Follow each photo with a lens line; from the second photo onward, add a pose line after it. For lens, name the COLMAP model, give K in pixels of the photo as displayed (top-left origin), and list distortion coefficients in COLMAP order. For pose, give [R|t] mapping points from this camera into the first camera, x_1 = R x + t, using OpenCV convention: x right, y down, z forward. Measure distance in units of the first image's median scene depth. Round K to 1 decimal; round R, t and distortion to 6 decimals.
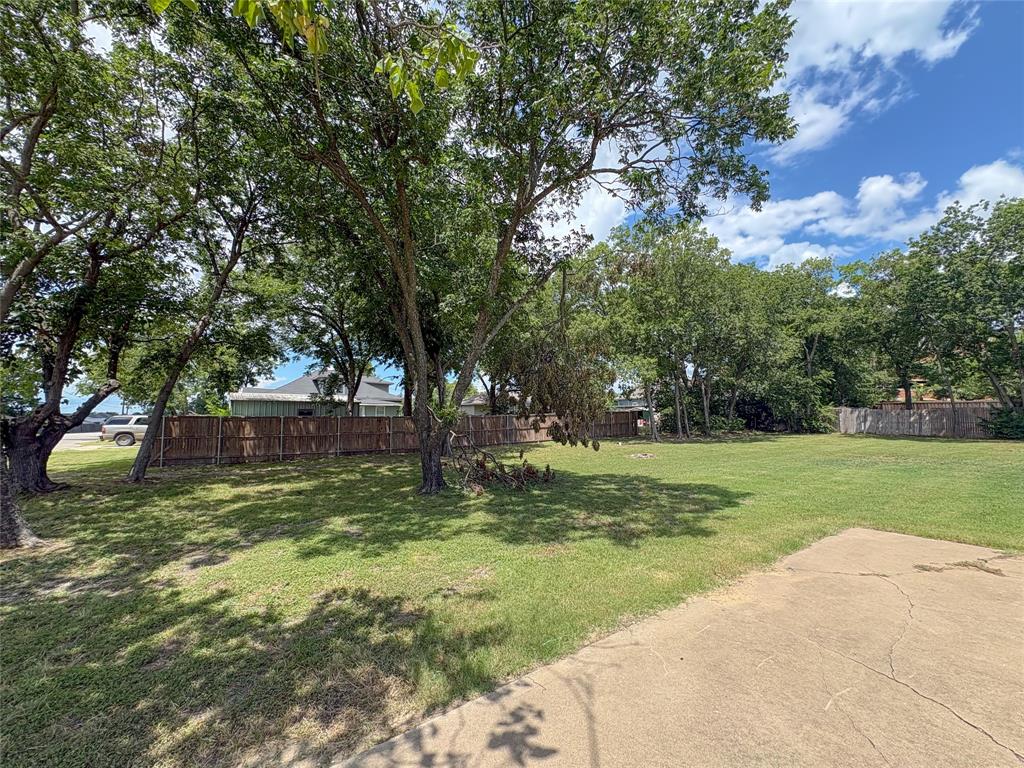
lens RADIAL K [[407.8, 0, 512.5], [0, 407.8, 384.3], [0, 0, 1]] dist [0.003750, 0.000246]
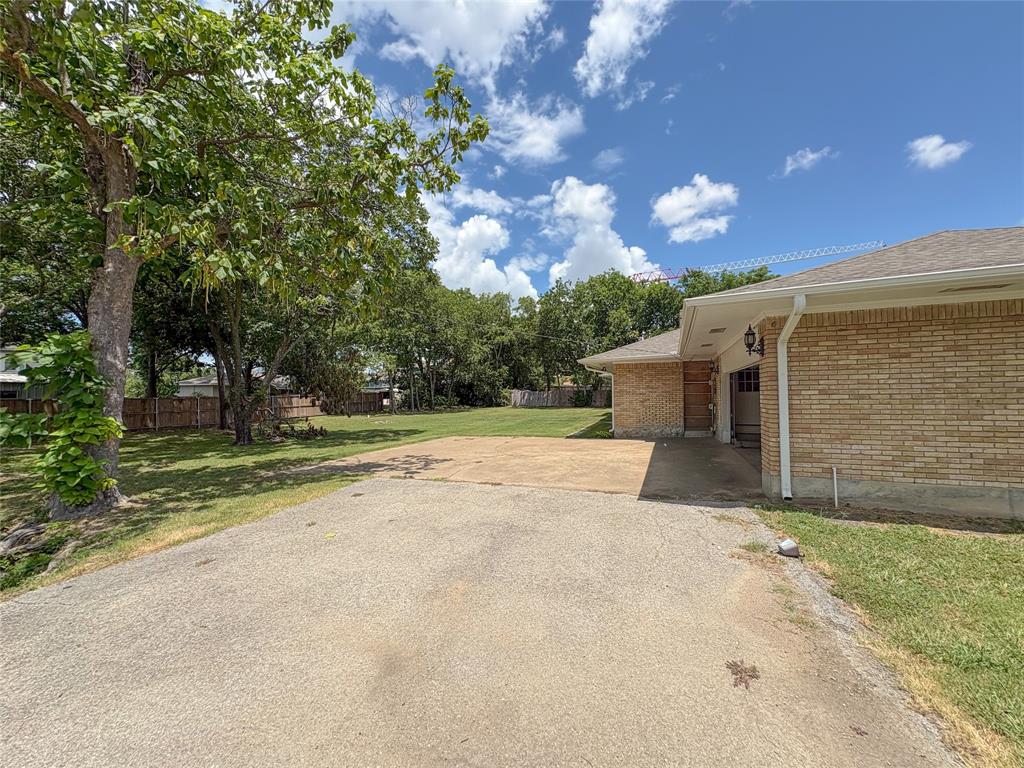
lens RADIAL K [[407.8, 0, 511.7], [0, 407.8, 385.8], [0, 0, 1]] dist [0.003750, 0.000246]
pose [[0.832230, 0.007296, 0.554382, -0.074349], [-0.037030, 0.998412, 0.042449, -0.025527], [-0.553192, -0.055856, 0.831179, -0.309625]]
